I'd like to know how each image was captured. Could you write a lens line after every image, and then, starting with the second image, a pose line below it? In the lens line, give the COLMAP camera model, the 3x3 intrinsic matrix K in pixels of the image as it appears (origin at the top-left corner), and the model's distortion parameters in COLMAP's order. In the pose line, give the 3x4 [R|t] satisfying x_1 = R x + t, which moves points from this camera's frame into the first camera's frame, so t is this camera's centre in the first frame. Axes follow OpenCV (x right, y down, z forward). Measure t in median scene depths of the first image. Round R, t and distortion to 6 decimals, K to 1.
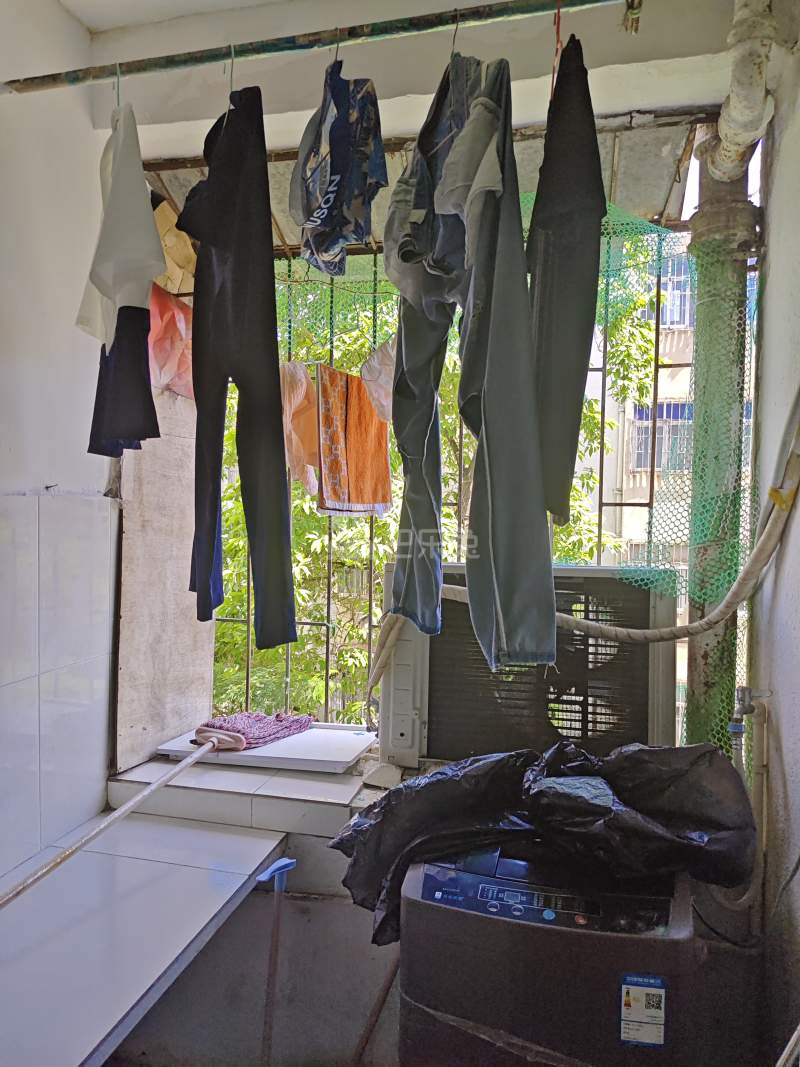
lens RADIAL K [[758.3, 0, 393.6], [0, 758.3, 532.5], [0, 0, 1]] dist [0.063075, -0.071631]
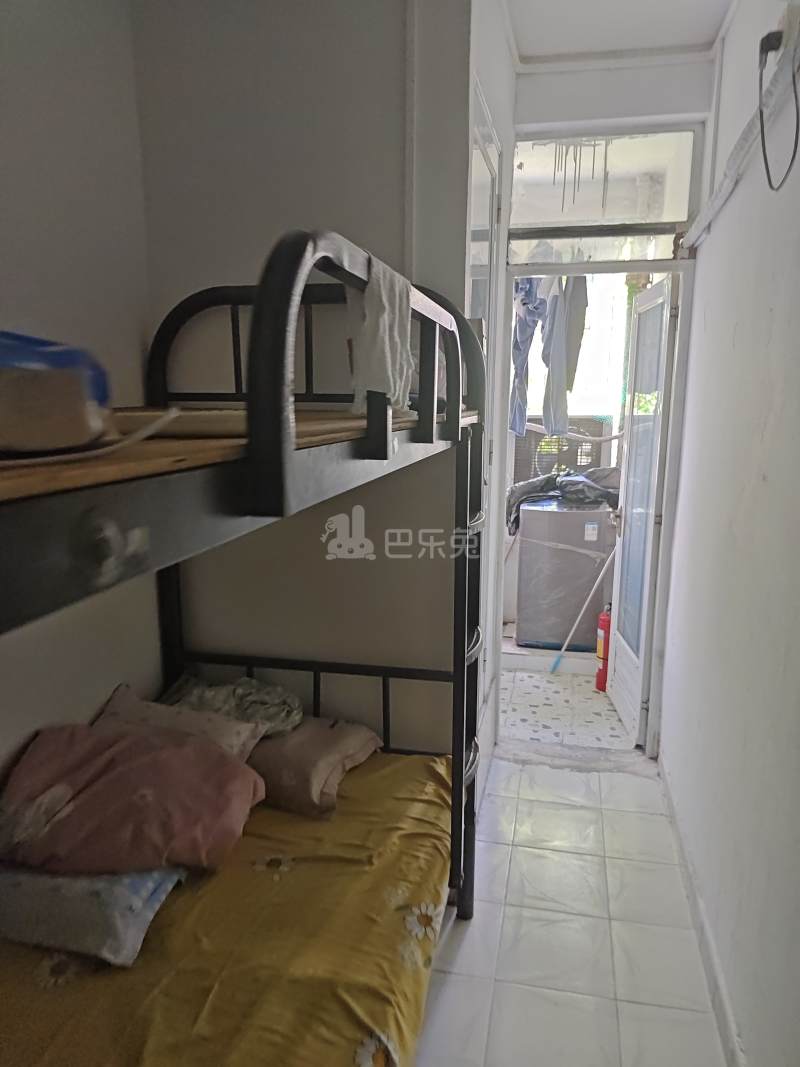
lens RADIAL K [[758.3, 0, 396.4], [0, 758.3, 543.7], [0, 0, 1]] dist [0.063075, -0.071631]
pose [[0.999715, -0.009958, 0.021681, -0.444284], [0.006515, 0.988139, 0.153422, 0.083816], [-0.022952, -0.153237, 0.987923, -1.674671]]
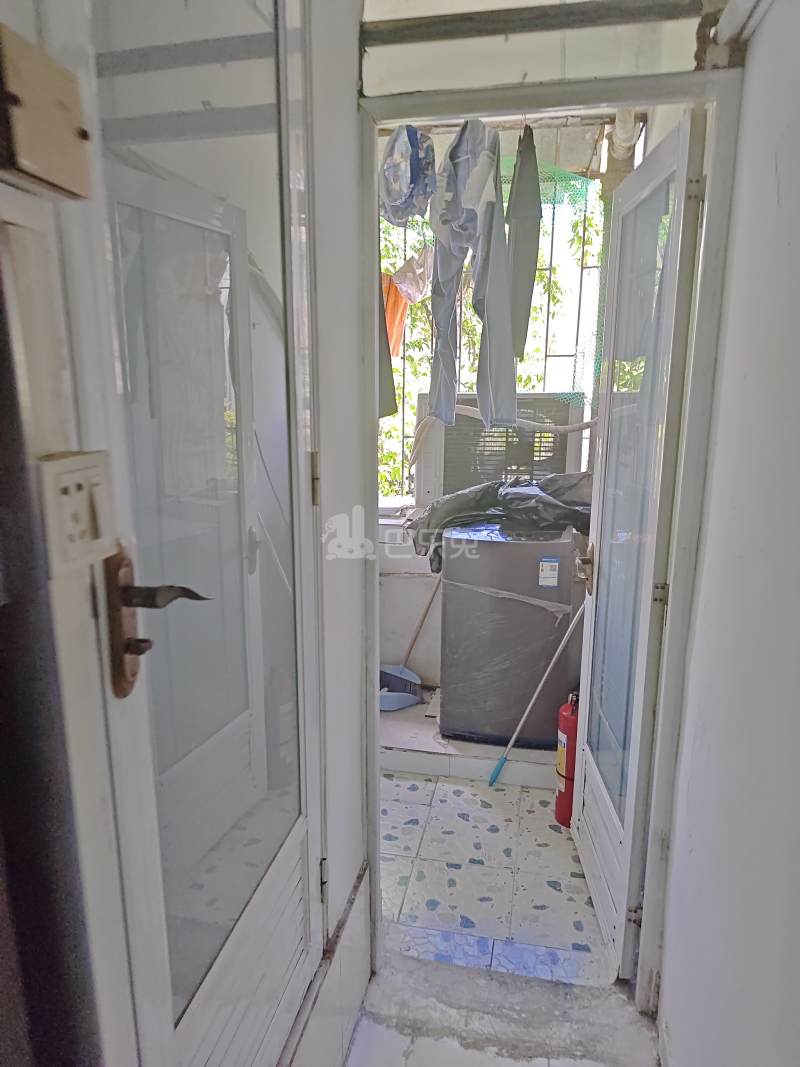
lens RADIAL K [[758.3, 0, 372.2], [0, 758.3, 542.5], [0, 0, 1]] dist [0.063075, -0.071631]
pose [[0.999698, -0.018432, 0.016226, -0.169390], [0.015139, 0.982857, 0.183748, 0.062744], [-0.019334, -0.183447, 0.982840, -0.845785]]
